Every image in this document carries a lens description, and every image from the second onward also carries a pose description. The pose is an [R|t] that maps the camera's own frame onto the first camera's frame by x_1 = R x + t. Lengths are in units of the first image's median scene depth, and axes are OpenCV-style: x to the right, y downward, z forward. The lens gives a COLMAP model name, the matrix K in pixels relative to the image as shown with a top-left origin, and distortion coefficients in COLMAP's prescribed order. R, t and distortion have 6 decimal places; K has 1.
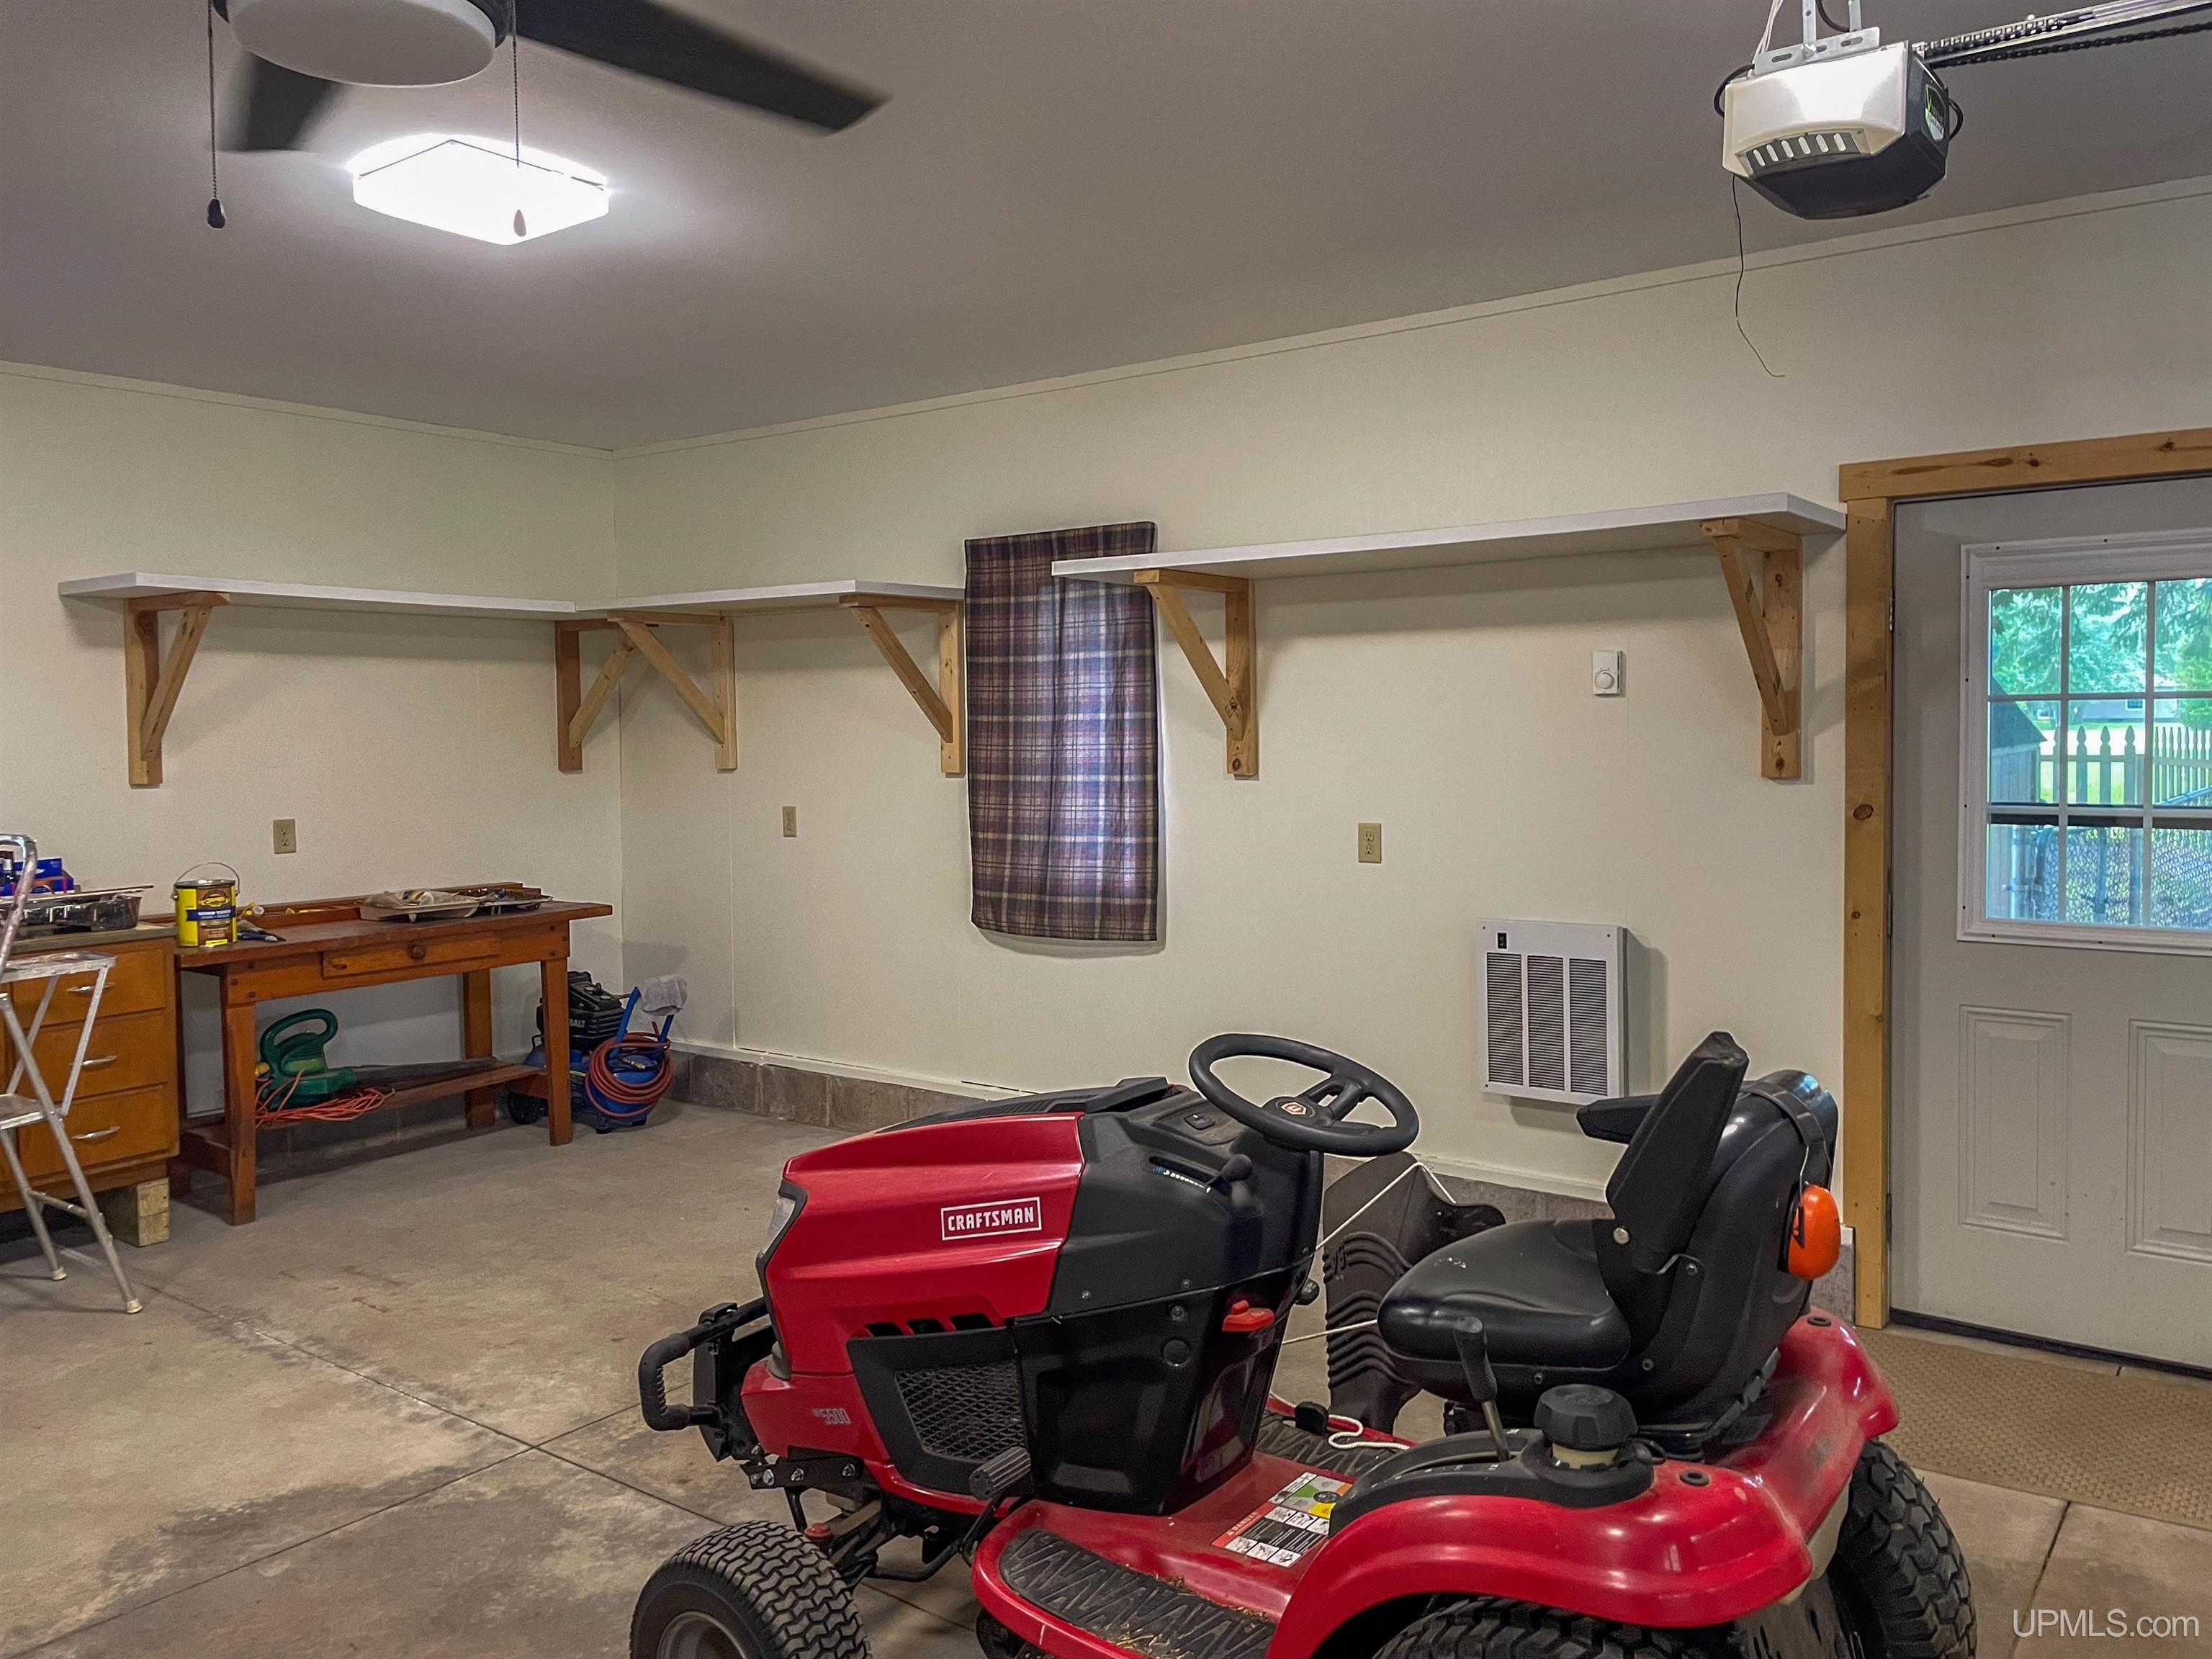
lens RADIAL K [[1688.9, 0, 1110.7], [0, 1688.9, 819.5], [0, 0, 1]] dist [-0.009159, -0.008398]
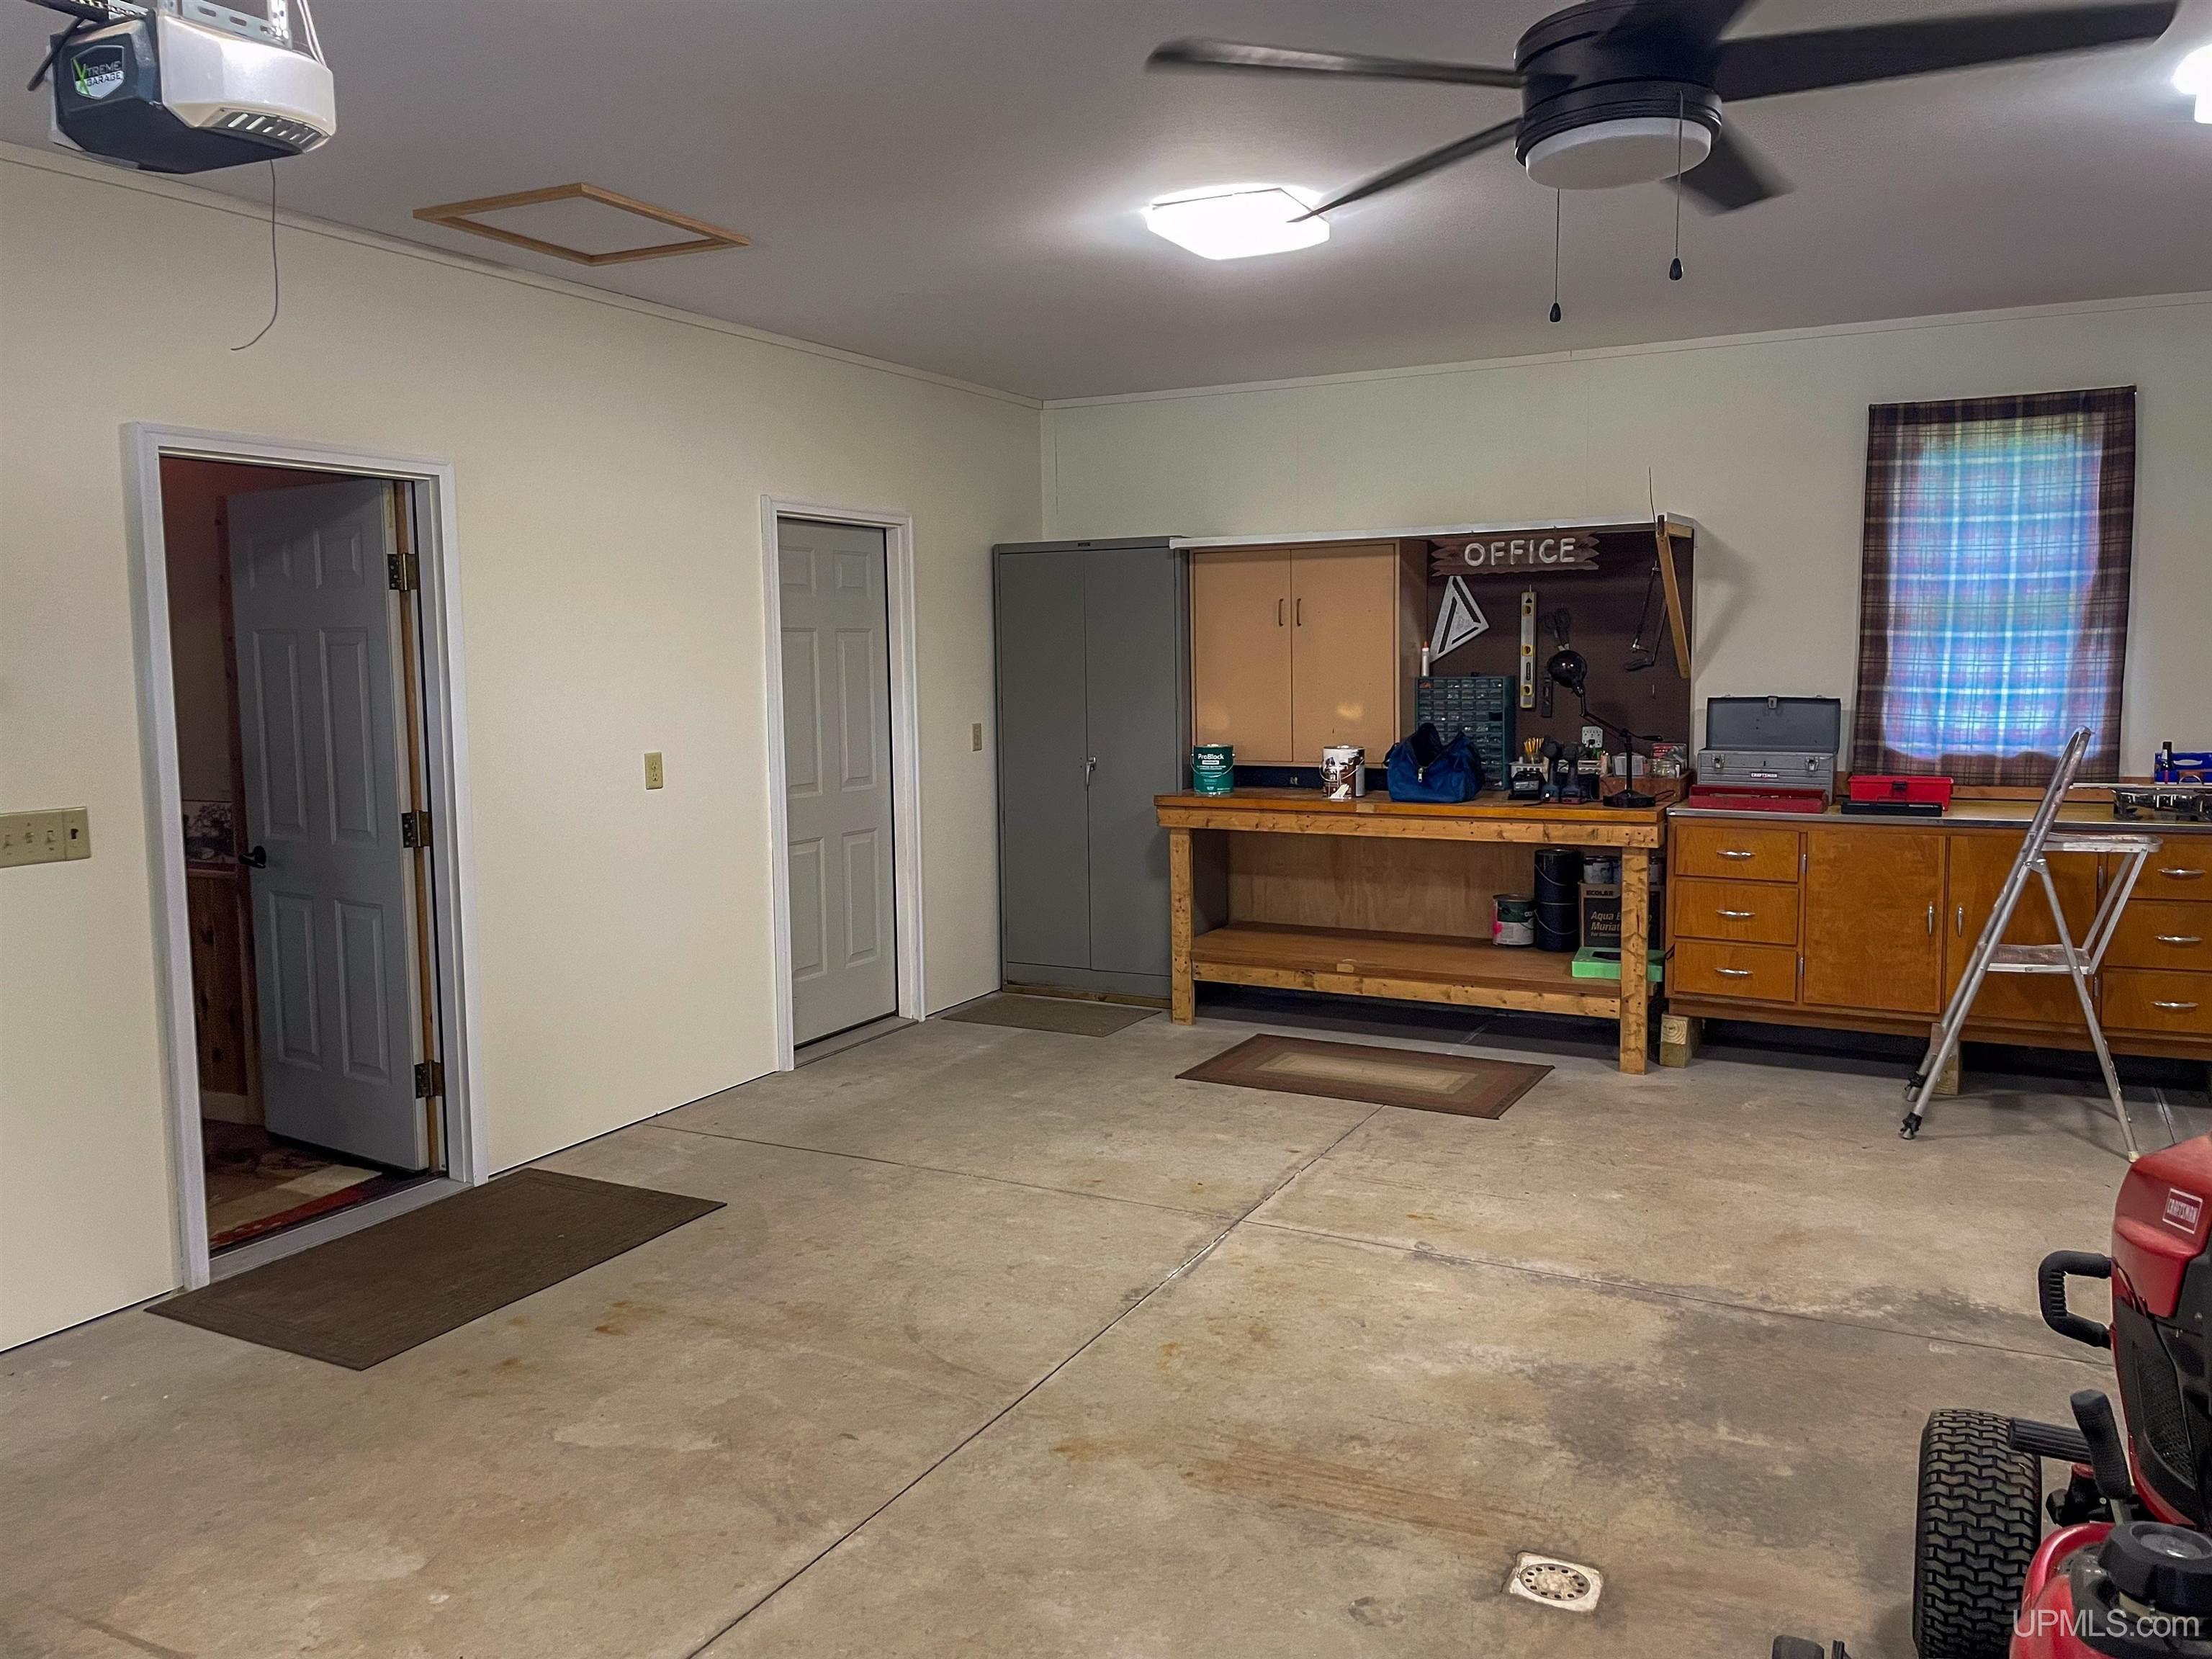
lens RADIAL K [[1688.9, 0, 1112.3], [0, 1688.9, 828.1], [0, 0, 1]] dist [-0.009159, -0.008398]
pose [[0.153843, 0.117946, -0.981031, 0.541080], [-0.037282, 0.992836, 0.113519, -0.039146], [0.987392, 0.019111, 0.157138, 0.213092]]
